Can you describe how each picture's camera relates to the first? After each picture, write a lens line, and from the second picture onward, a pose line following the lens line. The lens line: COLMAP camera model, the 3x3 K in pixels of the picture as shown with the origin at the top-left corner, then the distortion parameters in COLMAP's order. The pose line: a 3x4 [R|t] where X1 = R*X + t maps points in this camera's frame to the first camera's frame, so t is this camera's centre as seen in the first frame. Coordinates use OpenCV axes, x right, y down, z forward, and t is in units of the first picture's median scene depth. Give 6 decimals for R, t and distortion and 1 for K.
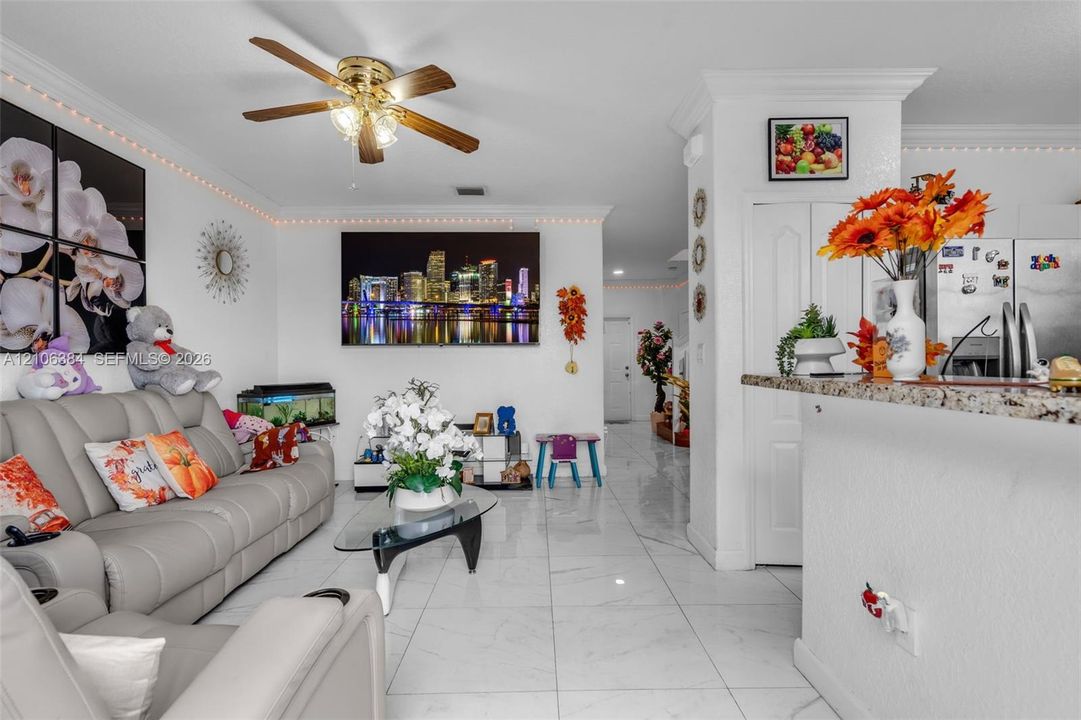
lens RADIAL K [[505.2, 0, 539.0], [0, 505.2, 362.9], [0, 0, 1]] dist [0.001251, 0.000386]
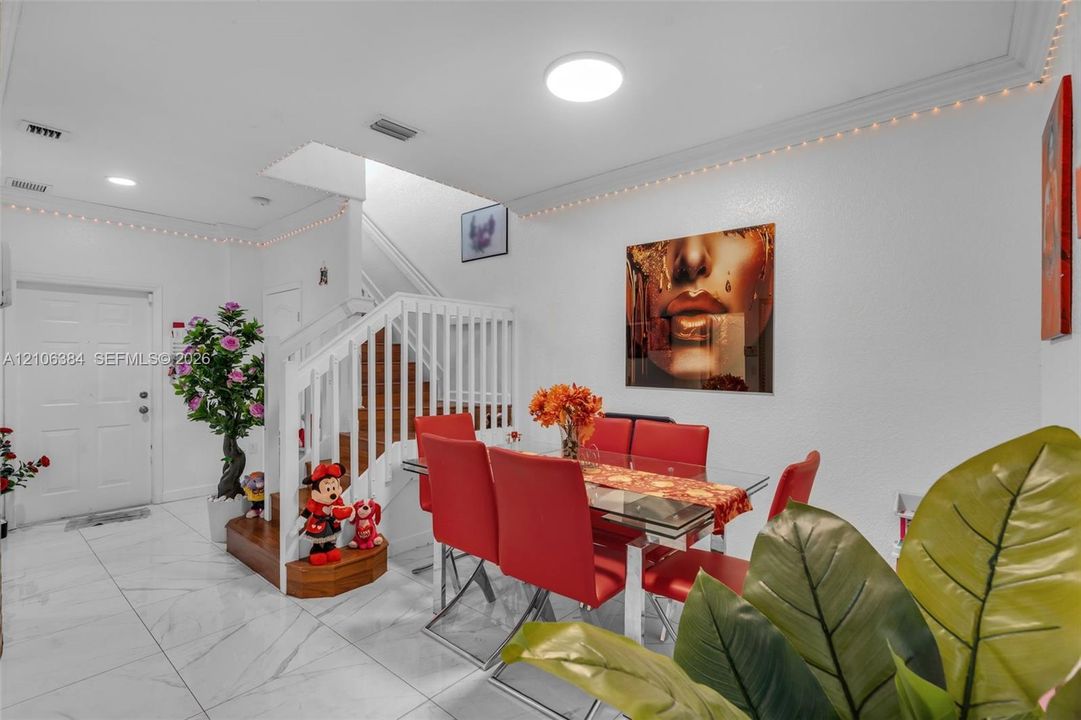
lens RADIAL K [[505.2, 0, 542.9], [0, 505.2, 353.6], [0, 0, 1]] dist [0.001251, 0.000386]
pose [[0.663285, 0.011956, 0.748271, 0.077466], [0.000995, 0.999857, -0.016858, -0.026031], [-0.748366, 0.011927, 0.663179, 0.468265]]
